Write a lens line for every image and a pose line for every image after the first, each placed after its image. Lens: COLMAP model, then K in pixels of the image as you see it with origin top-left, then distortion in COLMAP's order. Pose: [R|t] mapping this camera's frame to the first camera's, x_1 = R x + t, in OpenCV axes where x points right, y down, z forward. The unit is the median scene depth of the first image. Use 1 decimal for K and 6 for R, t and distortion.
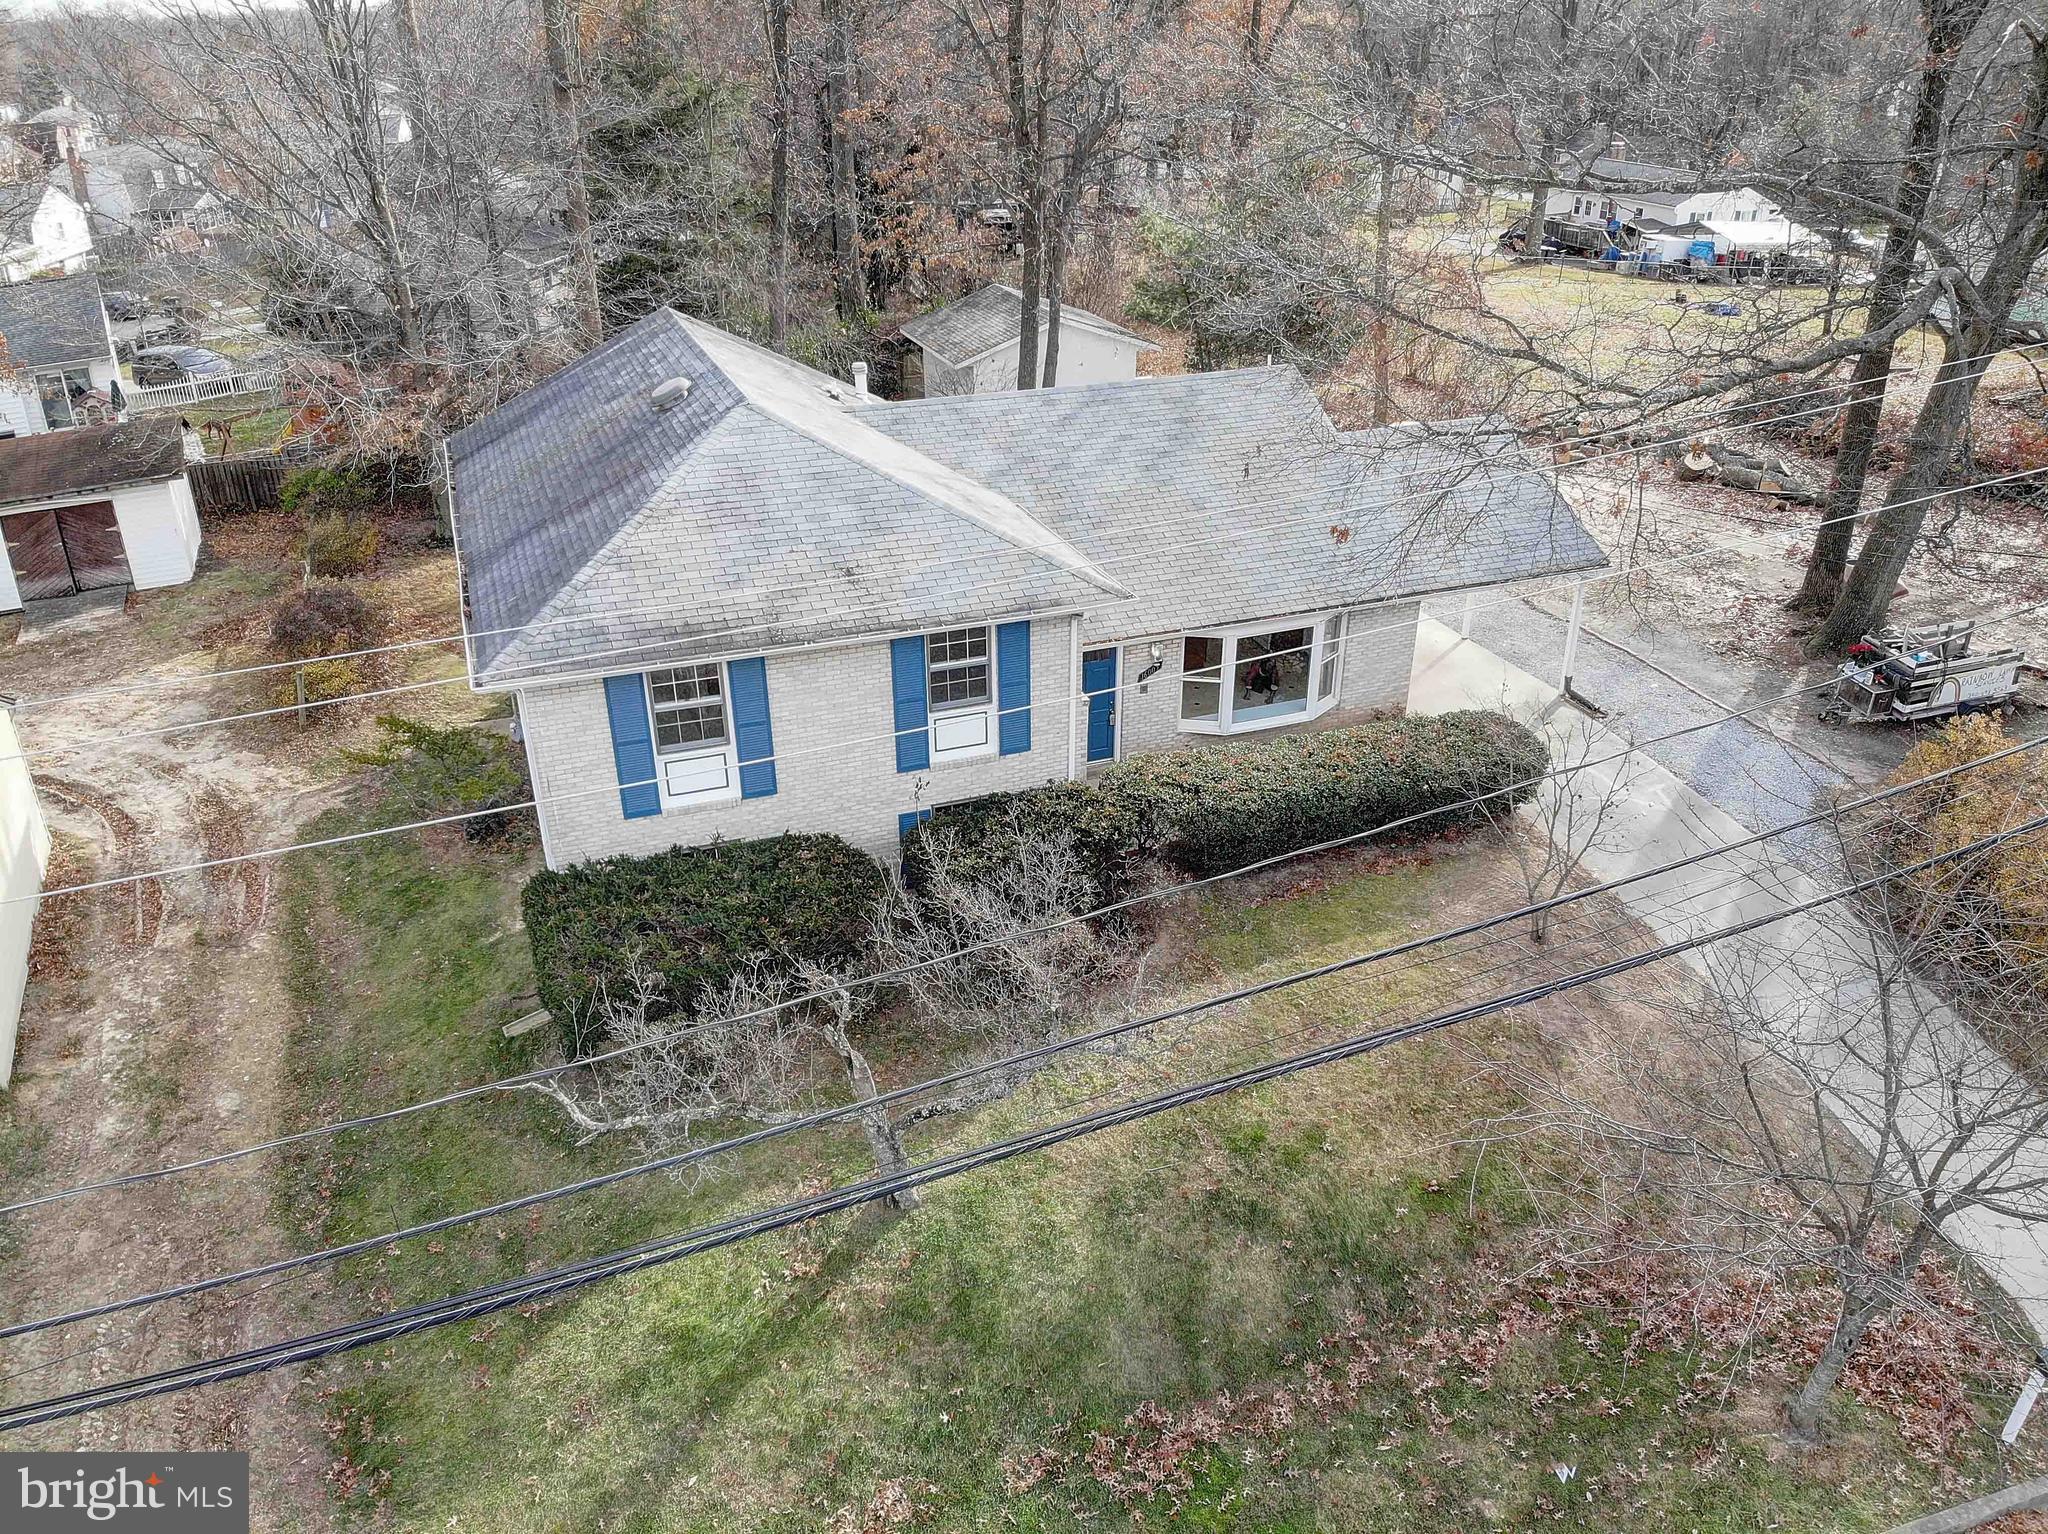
lens RADIAL K [[1500.5, 0, 1021.8], [0, 1500.5, 778.0], [0, 0, 1]] dist [0.059322, -0.178562]
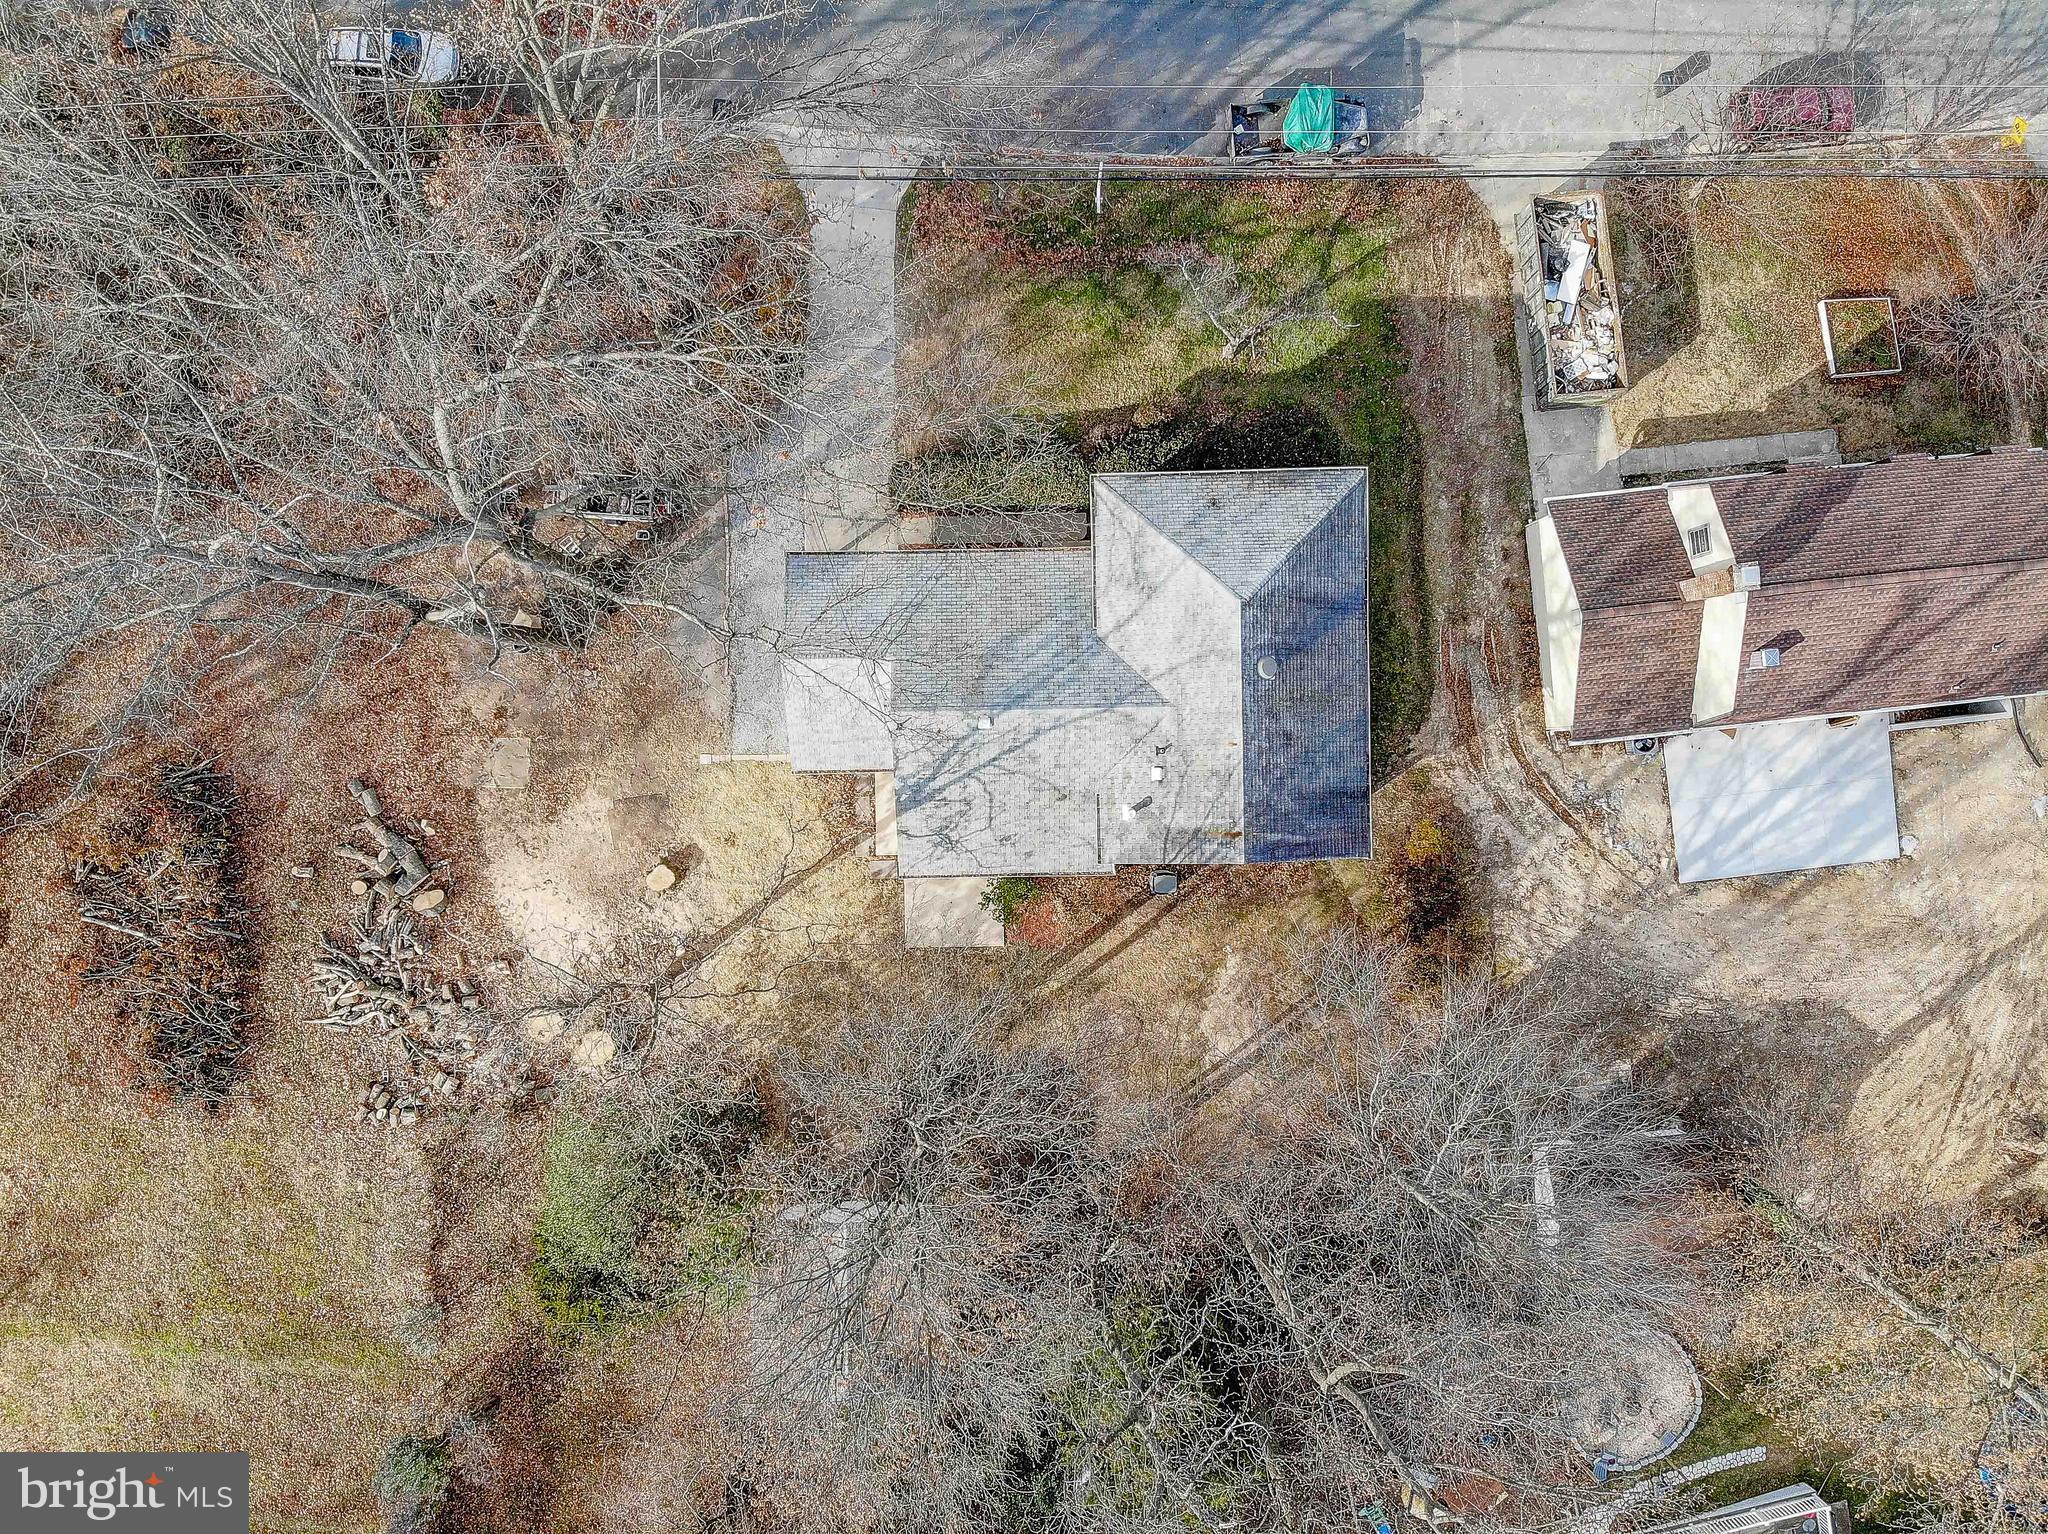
lens RADIAL K [[1489.9, 0, 1019.4], [0, 1489.9, 774.8], [0, 0, 1]] dist [0.112313, -0.286855]
pose [[-0.944750, -0.327788, -0.001347, 0.032565], [0.151185, -0.439383, 0.885486, -2.296276], [-0.290844, 0.836360, 0.464664, 0.338132]]
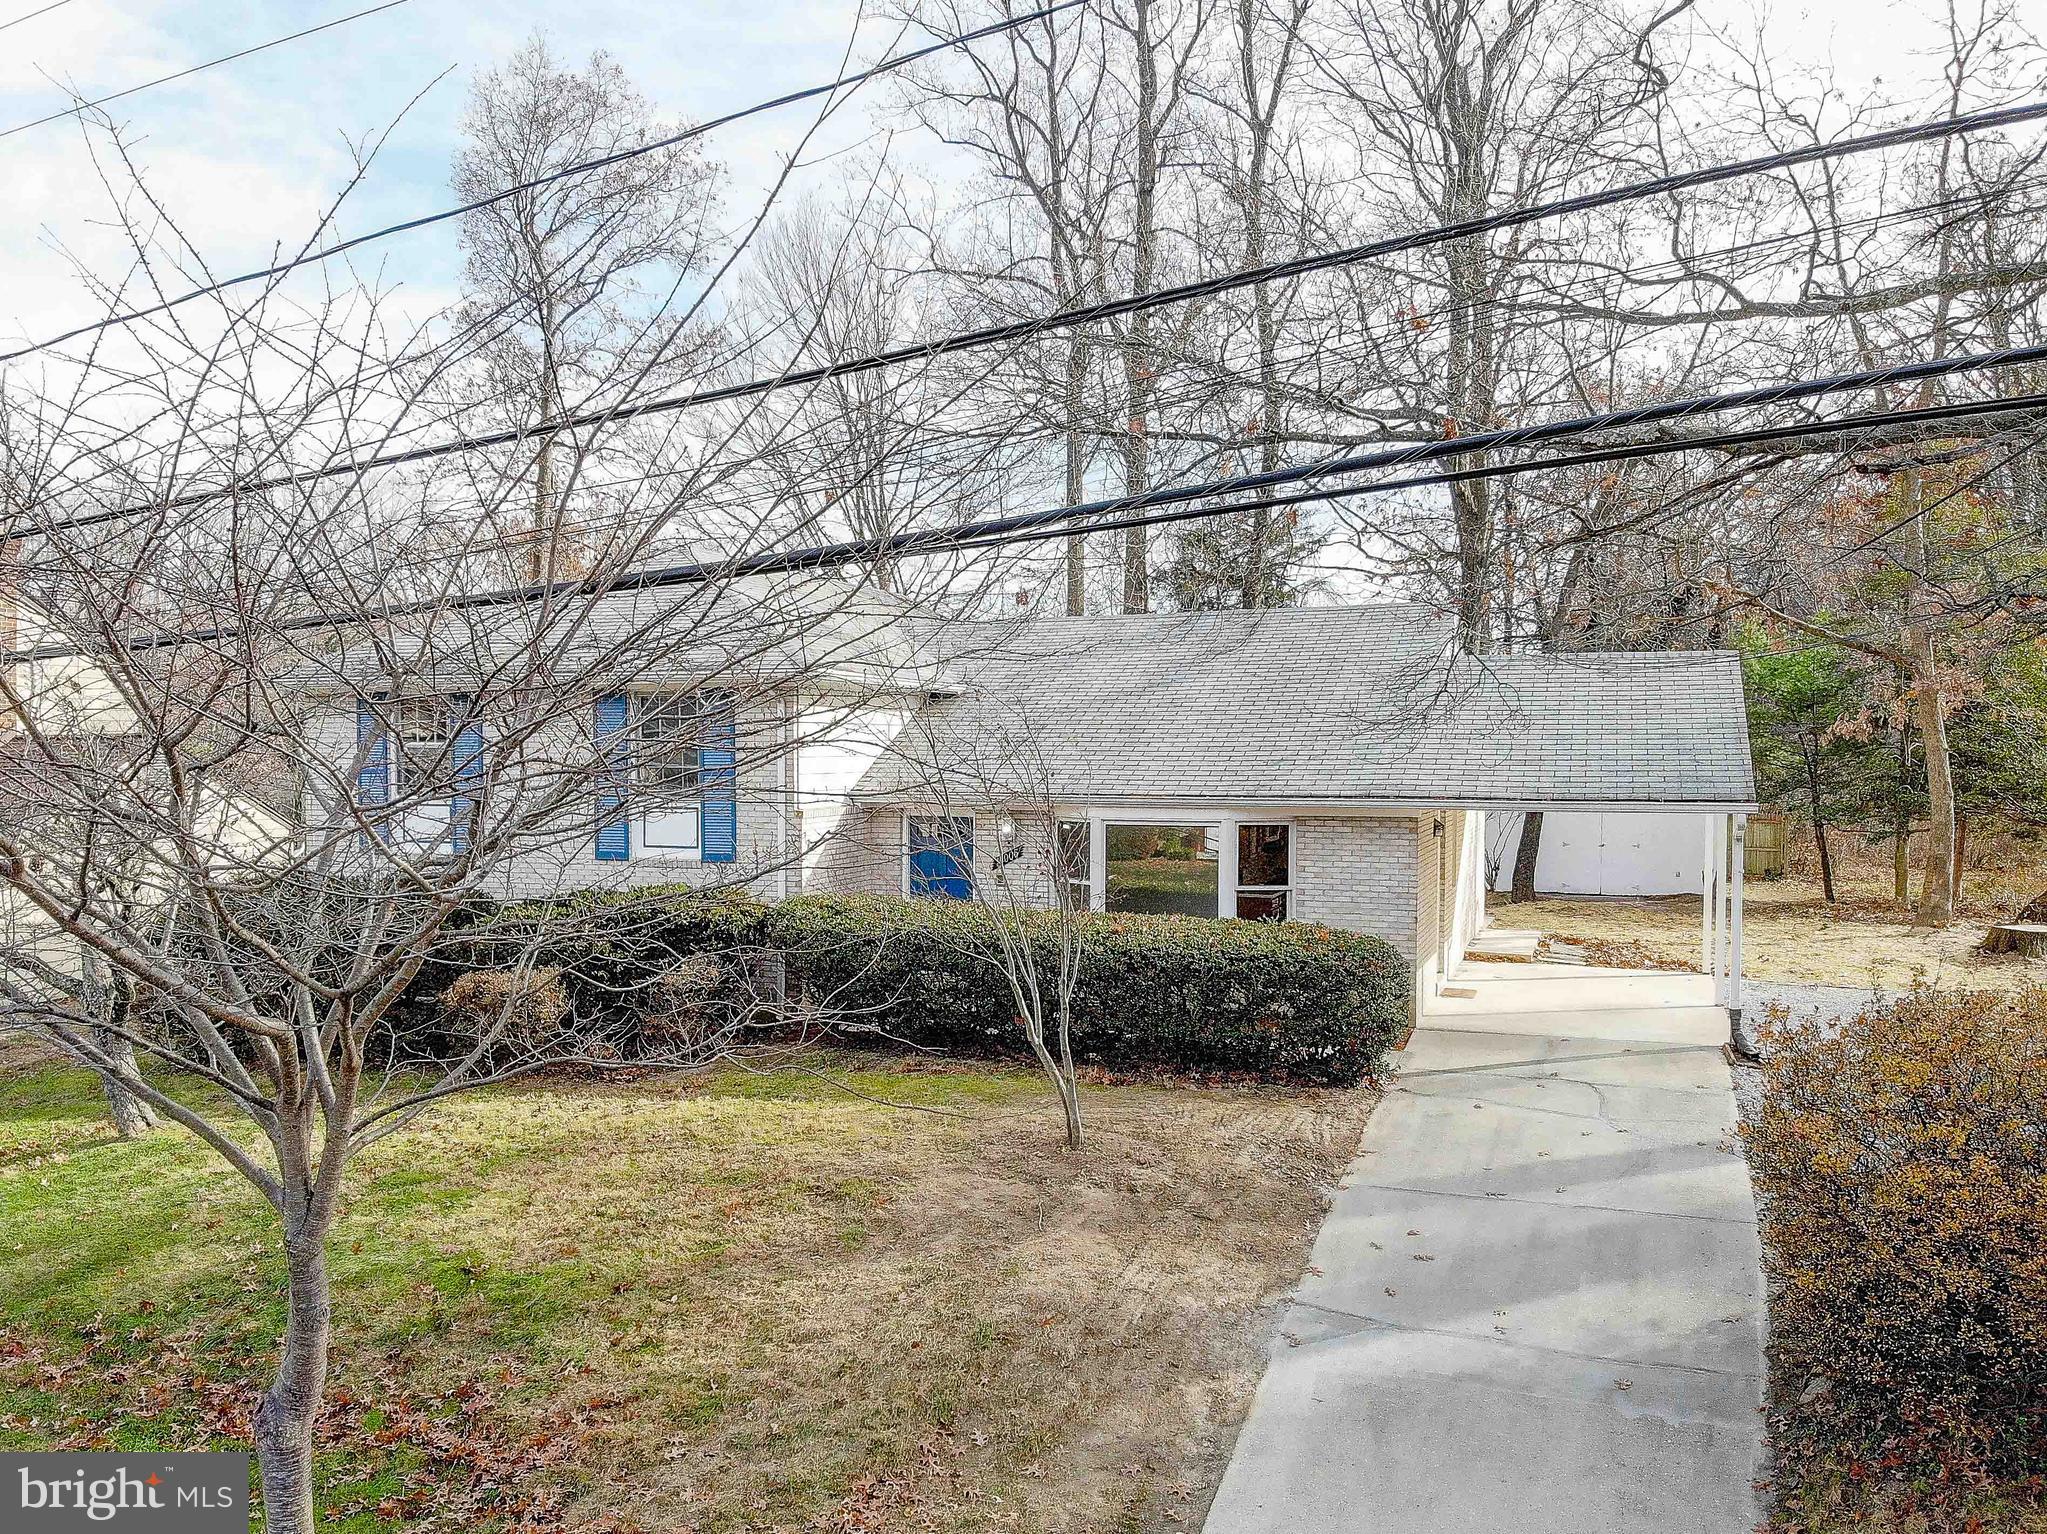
lens RADIAL K [[1606.0, 0, 950.5], [0, 1606.0, 794.6], [0, 0, 1]] dist [0.082967, -0.227360]
pose [[0.736570, 0.023624, -0.675948, 0.725832], [-0.310744, 0.899490, -0.307175, 0.191617], [0.600752, 0.436303, 0.669878, 0.453598]]
